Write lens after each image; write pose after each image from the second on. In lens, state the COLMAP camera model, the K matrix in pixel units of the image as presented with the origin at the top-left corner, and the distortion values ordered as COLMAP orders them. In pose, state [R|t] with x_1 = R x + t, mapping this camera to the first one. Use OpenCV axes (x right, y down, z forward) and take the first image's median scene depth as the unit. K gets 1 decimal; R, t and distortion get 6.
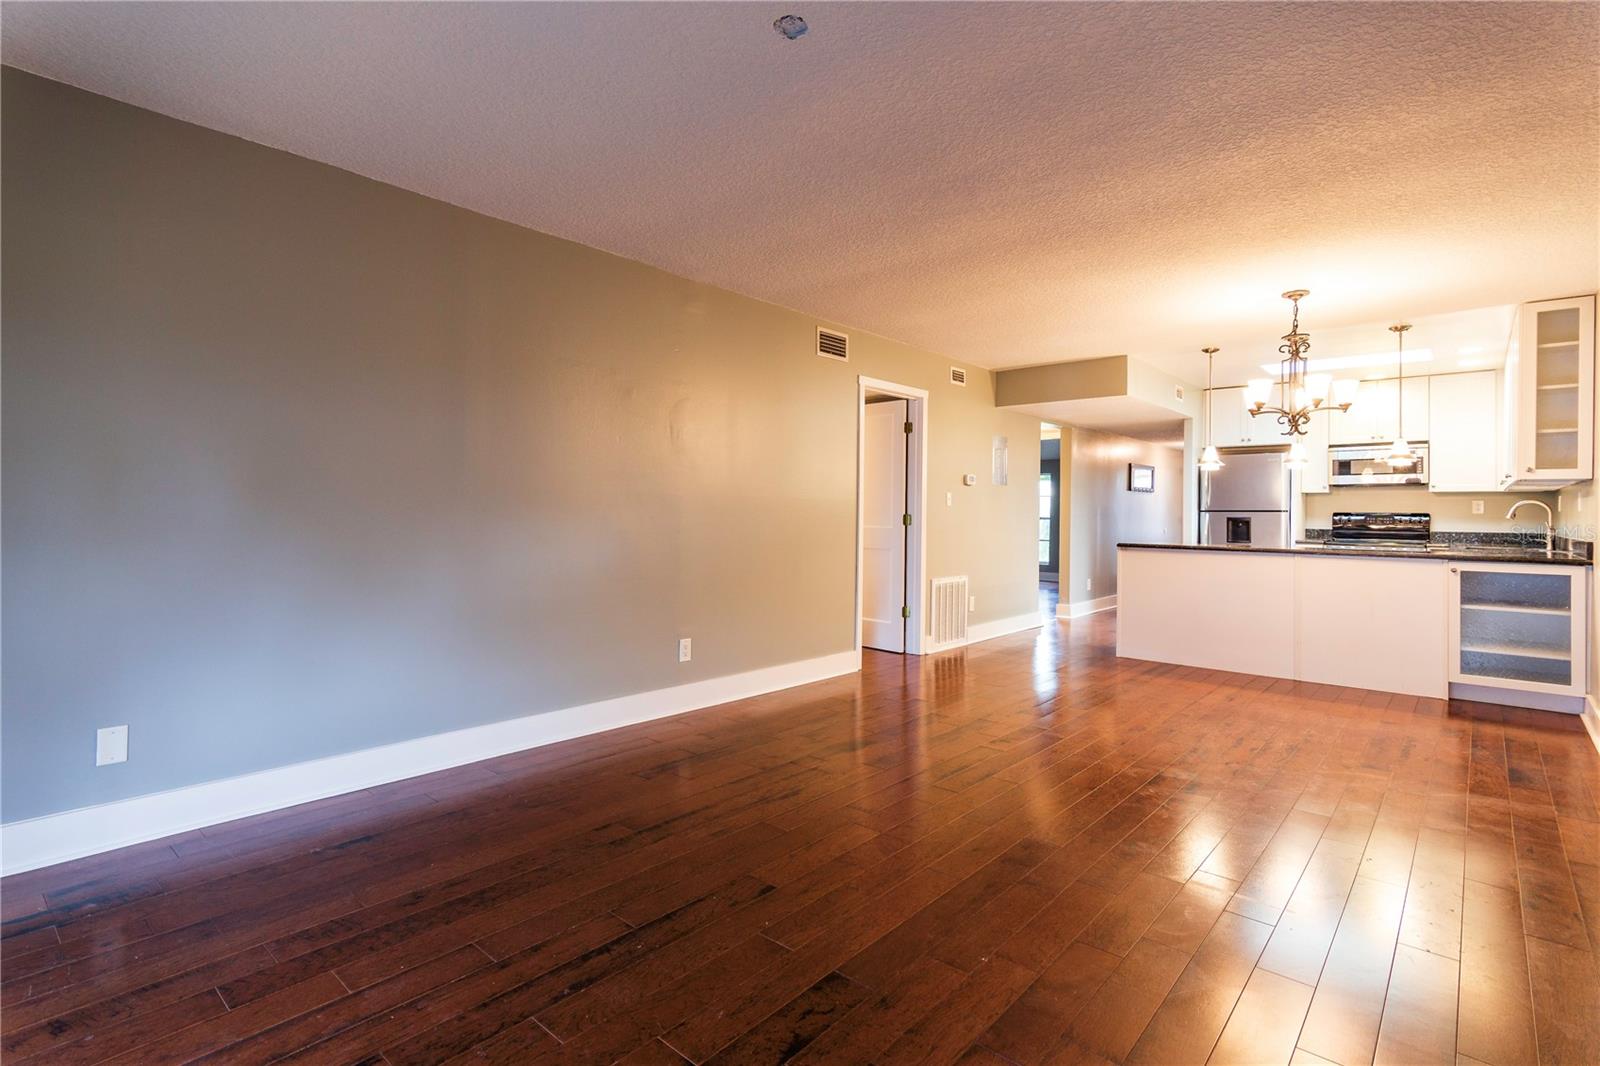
lens RADIAL K [[781.2, 0, 798.2], [0, 781.2, 538.0], [0, 0, 1]] dist [0.005153, 0.000074]
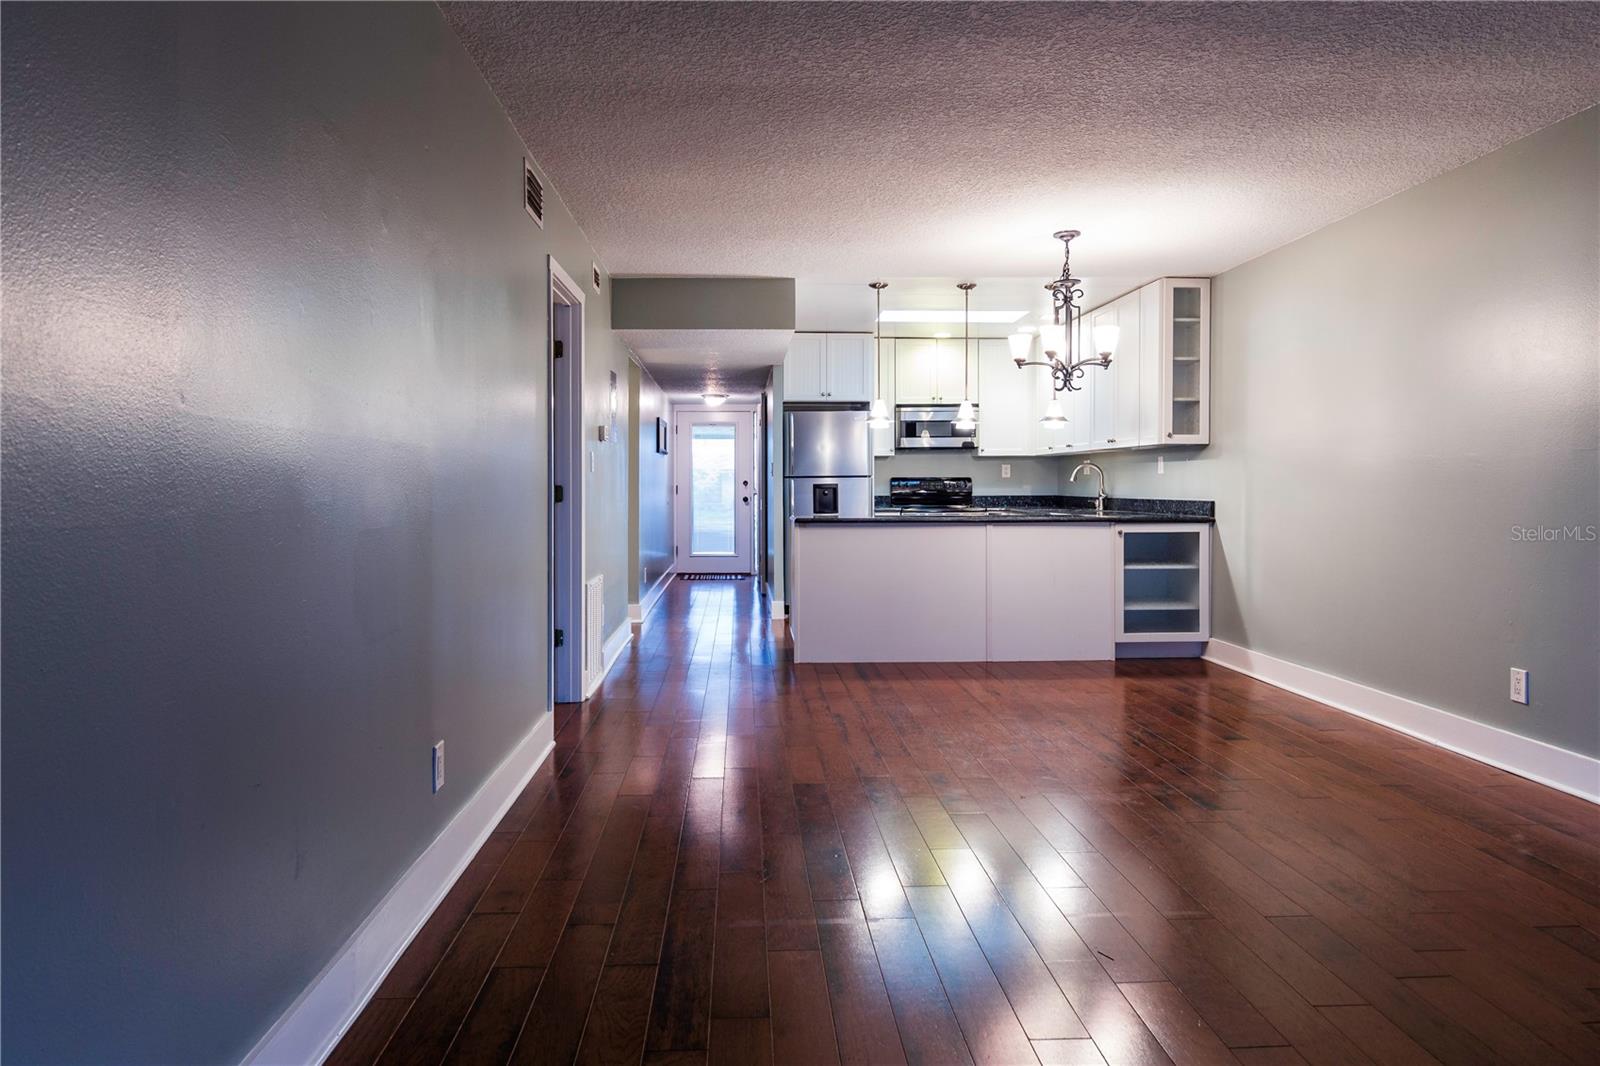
lens RADIAL K [[1011.0, 0, 797.3], [0, 1011.0, 536.3], [0, 0, 1]] dist [0.001282, -0.001121]
pose [[0.716423, -0.049073, 0.695938, -0.293421], [0.034028, 0.998794, 0.035399, -0.011496], [-0.696836, -0.001680, 0.717229, 0.270768]]
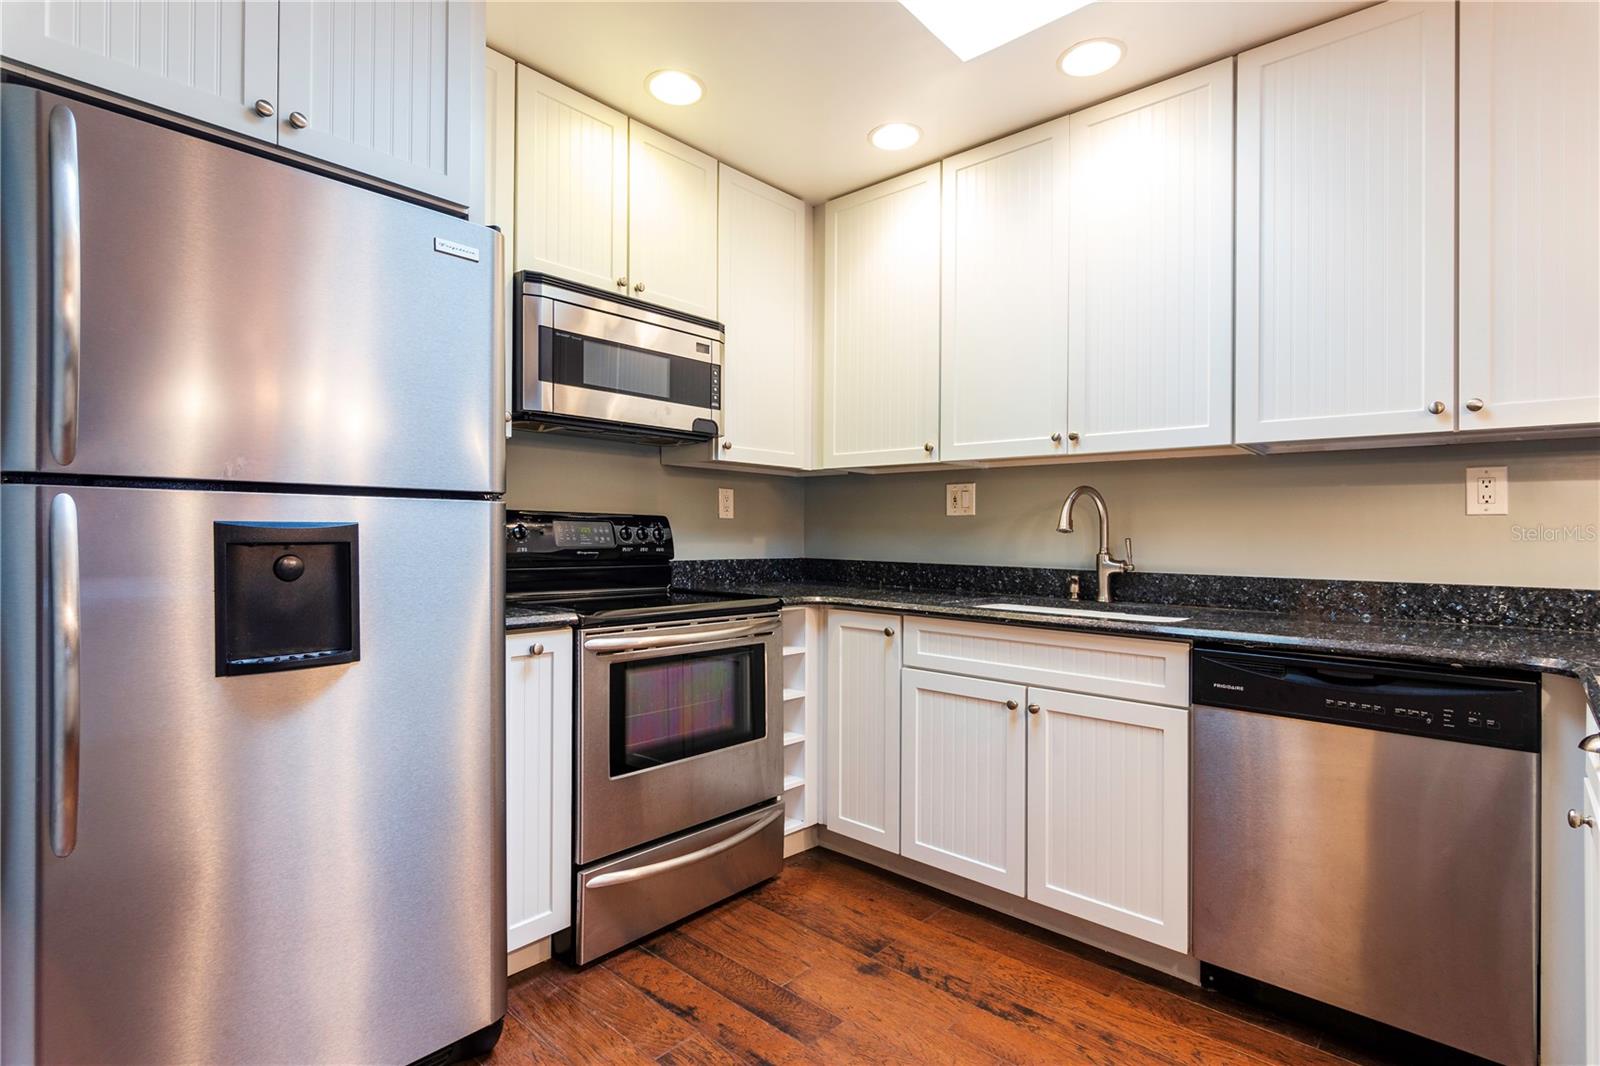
lens RADIAL K [[781.2, 0, 799.9], [0, 781.2, 525.7], [0, 0, 1]] dist [0.005153, 0.000074]
pose [[0.009641, 0.002311, 0.999951, 0.475313], [0.020856, 0.999779, -0.002512, -0.028033], [-0.999736, 0.020879, 0.009591, 1.083303]]
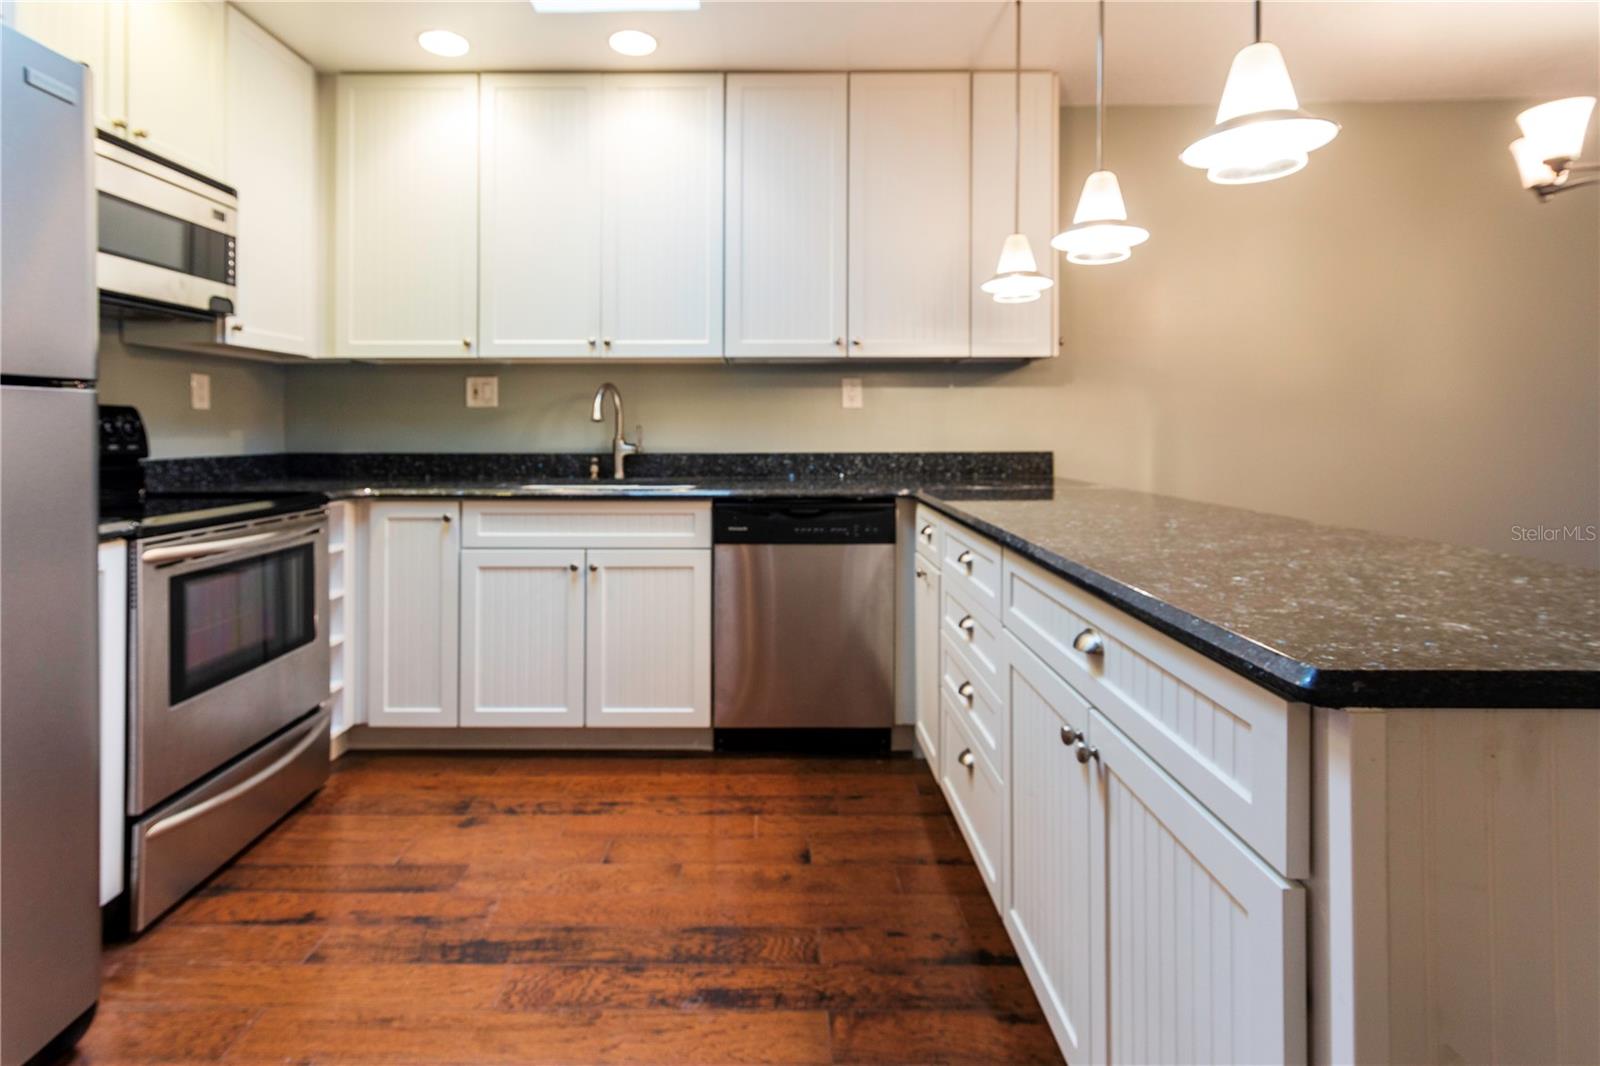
lens RADIAL K [[781.2, 0, 772.6], [0, 781.2, 431.4], [0, 0, 1]] dist [0.005153, 0.000074]
pose [[-0.656382, -0.010947, 0.754349, 0.444712], [0.021227, 0.999231, 0.032971, -0.030387], [-0.754130, 0.037654, -0.655645, 1.182686]]
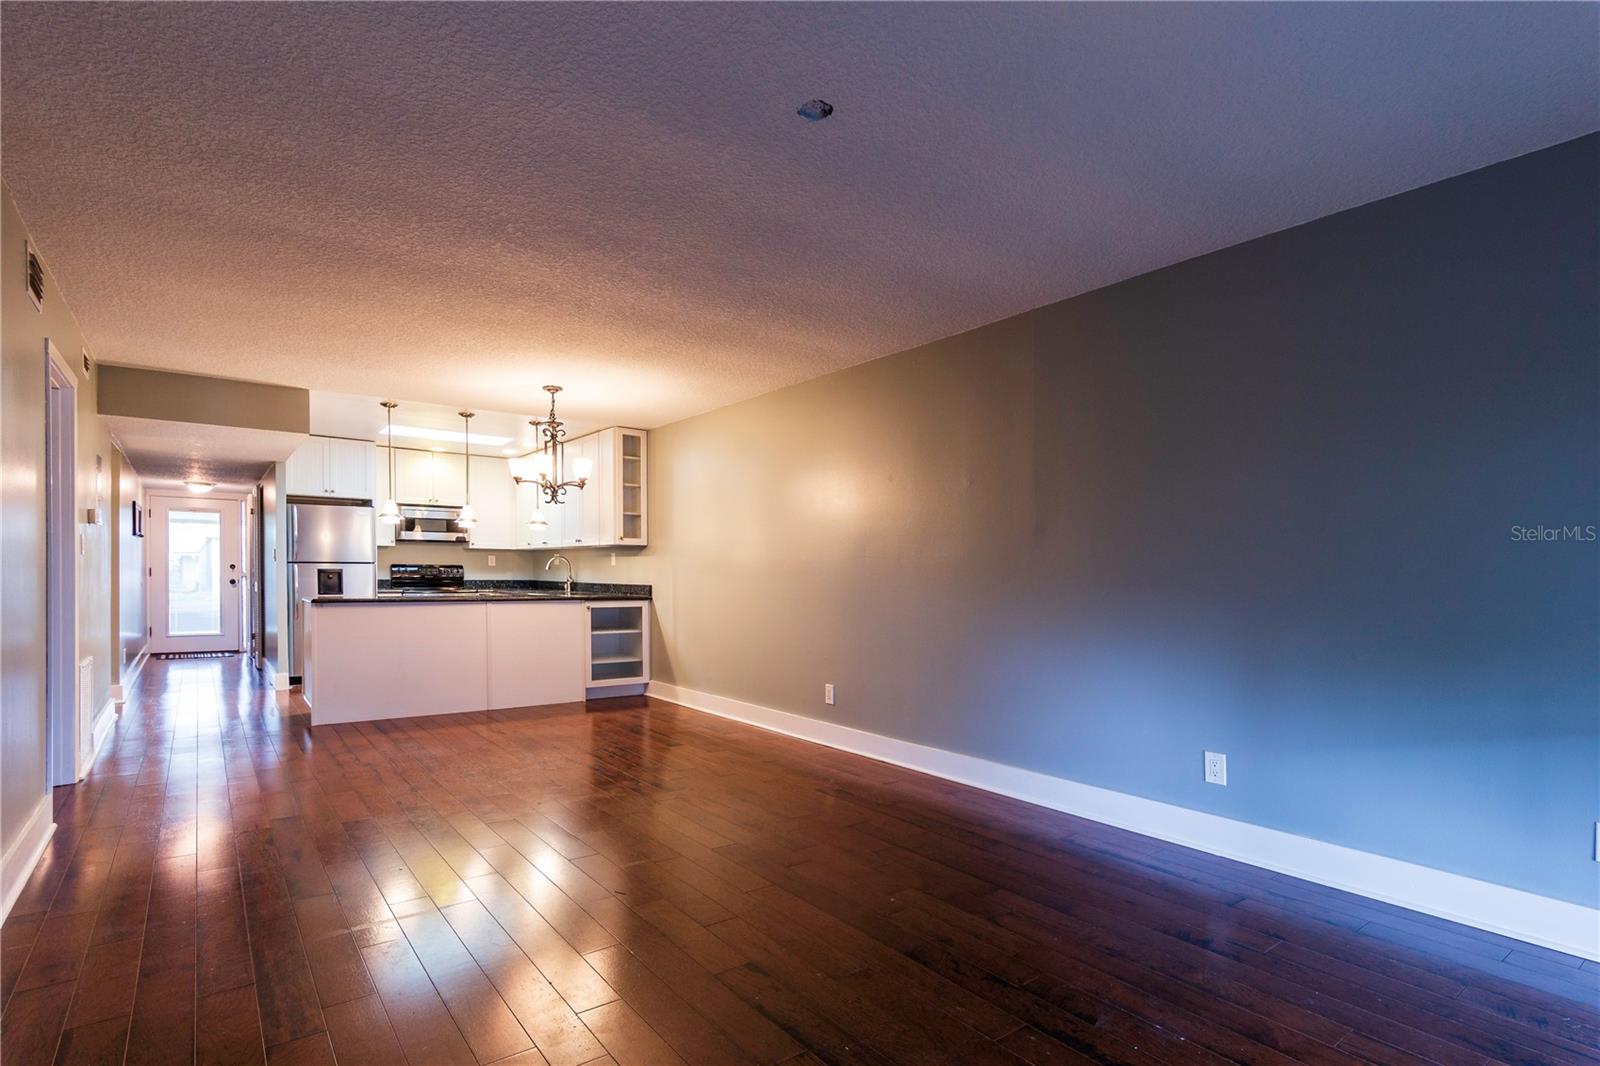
lens RADIAL K [[781.2, 0, 787.5], [0, 781.2, 599.8], [0, 0, 1]] dist [0.005153, 0.000074]
pose [[0.208844, -0.042588, 0.977021, -0.351427], [0.024195, 0.998971, 0.038373, -0.013892], [-0.977650, 0.015625, 0.209660, 0.277392]]
